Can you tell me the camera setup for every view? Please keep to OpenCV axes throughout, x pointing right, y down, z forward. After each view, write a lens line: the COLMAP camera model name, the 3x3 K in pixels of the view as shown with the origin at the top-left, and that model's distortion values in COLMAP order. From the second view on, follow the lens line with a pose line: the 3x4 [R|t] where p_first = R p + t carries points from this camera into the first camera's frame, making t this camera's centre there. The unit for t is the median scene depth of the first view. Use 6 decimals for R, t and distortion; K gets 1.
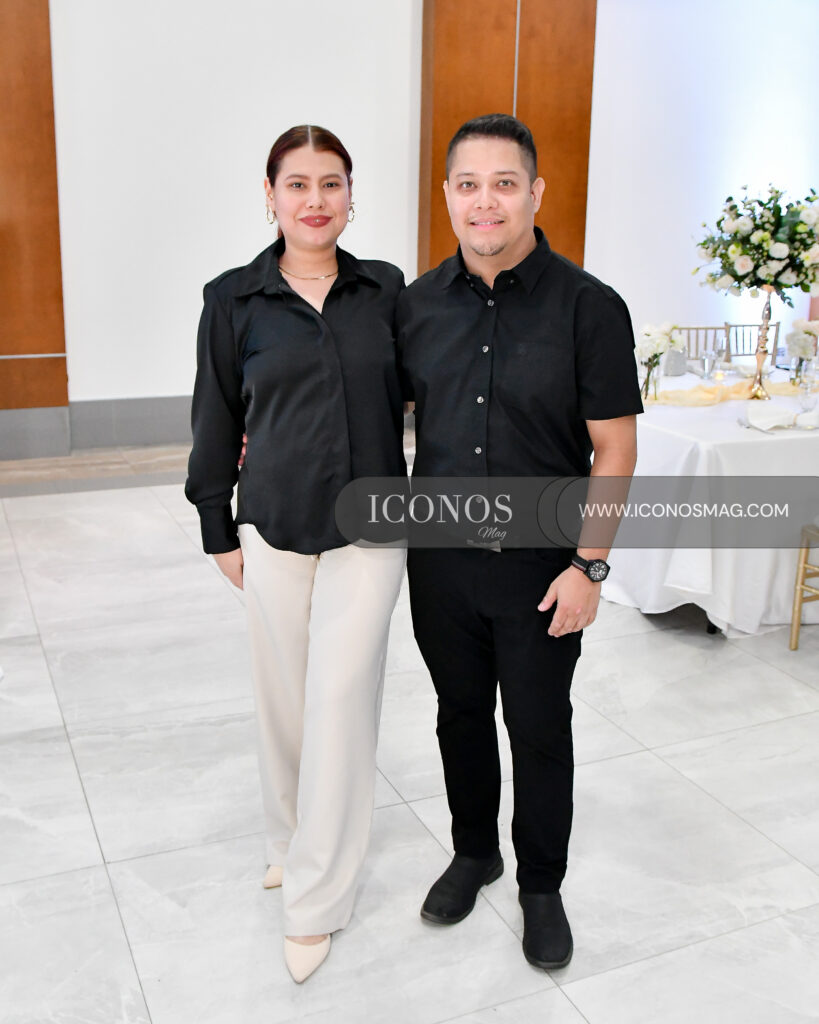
lens RADIAL K [[1120.5, 0, 409.5], [0, 1120.5, 512.0], [0, 0, 1]] dist [-0.007284, -0.008158]
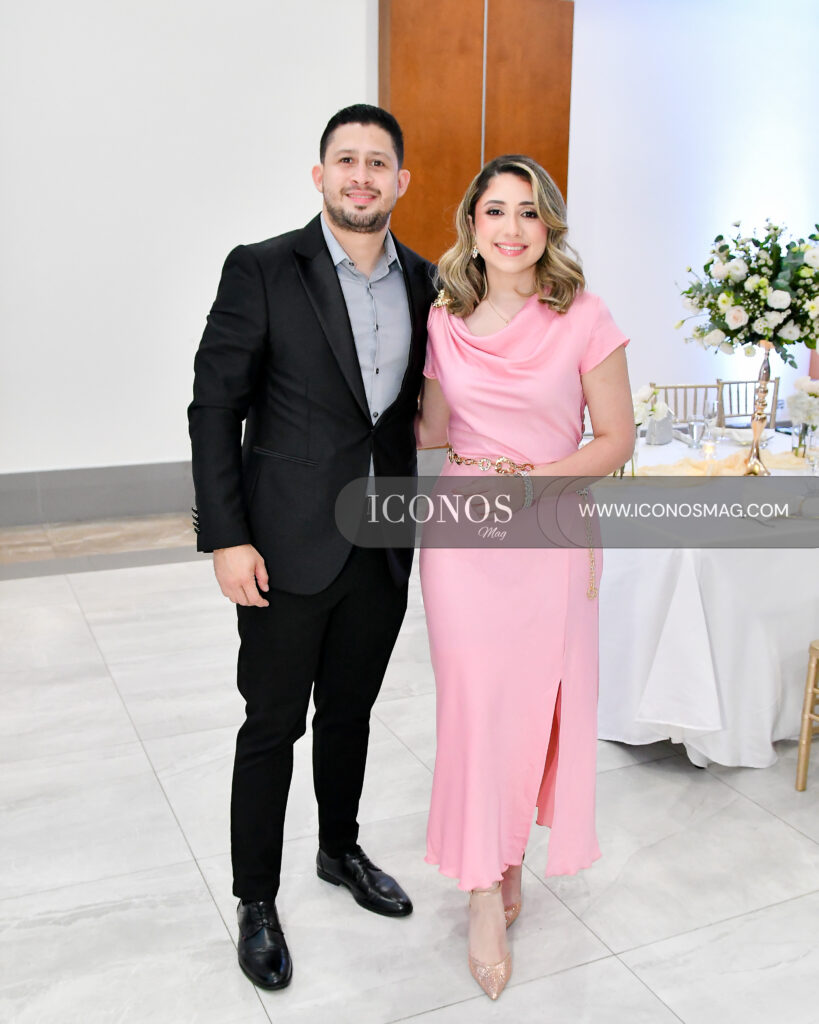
lens RADIAL K [[1097.5, 0, 410.2], [0, 1097.5, 567.1], [0, 0, 1]] dist [-0.010819, -0.013970]
pose [[0.999914, -0.012128, -0.005050, 0.056750], [0.012200, 0.999820, 0.014501, -0.048891], [0.004873, -0.014561, 0.999882, 0.178208]]
